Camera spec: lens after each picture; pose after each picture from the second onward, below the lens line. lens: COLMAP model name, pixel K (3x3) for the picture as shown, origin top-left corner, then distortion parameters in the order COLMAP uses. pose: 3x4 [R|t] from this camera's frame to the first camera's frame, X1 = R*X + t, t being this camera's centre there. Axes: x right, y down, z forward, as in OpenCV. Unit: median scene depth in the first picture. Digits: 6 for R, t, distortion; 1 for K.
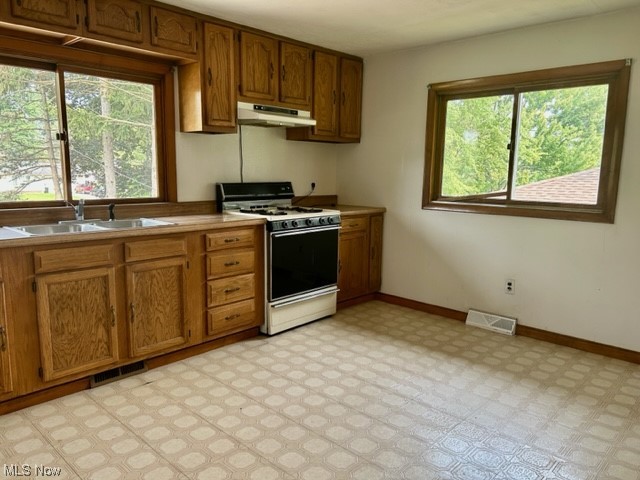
lens RADIAL K [[481.7, 0, 321.1], [0, 481.7, 241.0], [0, 0, 1]] dist [0.026040, -0.008502]
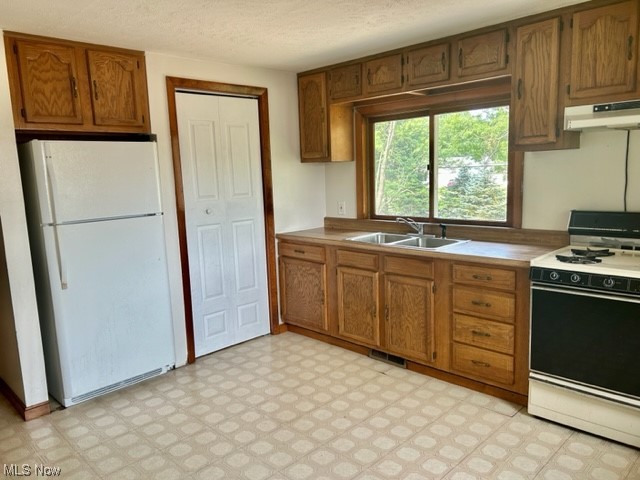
lens RADIAL K [[481.7, 0, 321.2], [0, 481.7, 239.9], [0, 0, 1]] dist [0.026040, -0.008502]
pose [[-0.030494, 0.134390, -0.990459, 0.714352], [-0.112107, 0.984208, 0.136993, -0.163507], [0.993228, 0.115215, -0.014946, 0.737514]]
